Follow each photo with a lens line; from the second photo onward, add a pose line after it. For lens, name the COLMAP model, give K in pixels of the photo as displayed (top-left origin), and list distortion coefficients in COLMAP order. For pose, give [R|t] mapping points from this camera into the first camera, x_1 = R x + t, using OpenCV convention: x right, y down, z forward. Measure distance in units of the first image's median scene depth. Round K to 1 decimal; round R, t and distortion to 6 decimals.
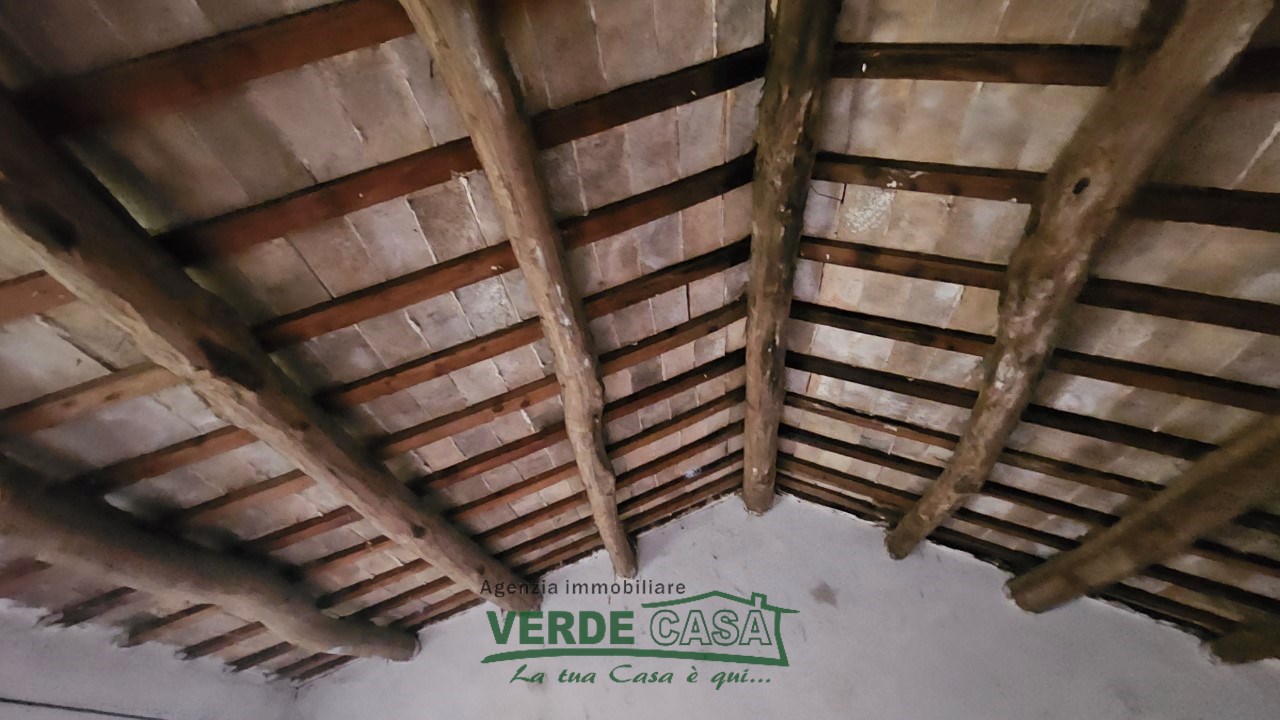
lens RADIAL K [[522.1, 0, 640.0], [0, 522.1, 360.0], [0, 0, 1]] dist [-0.001104, 0.000439]
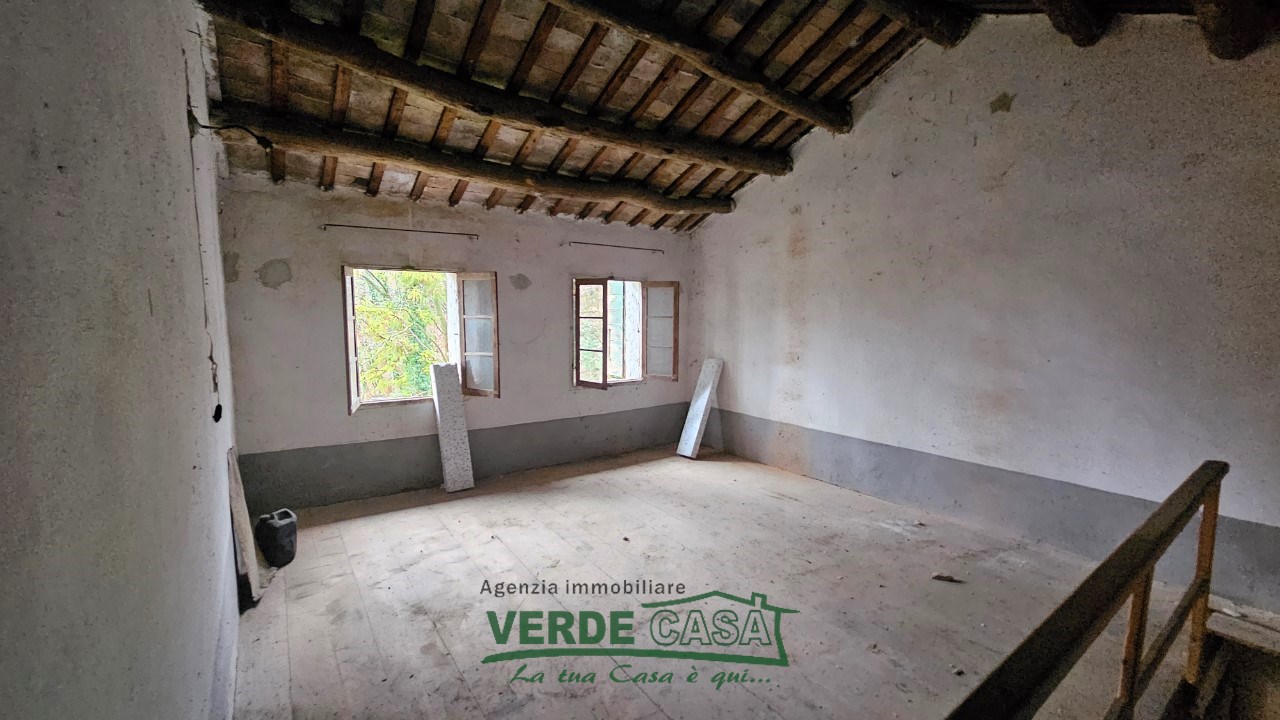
lens RADIAL K [[522.1, 0, 640.0], [0, 522.1, 360.0], [0, 0, 1]] dist [-0.001104, 0.000439]
pose [[0.694980, 0.038421, -0.718002, 0.943695], [0.472585, 0.728184, 0.496398, -0.129032], [0.541910, -0.684304, 0.487916, -0.564131]]
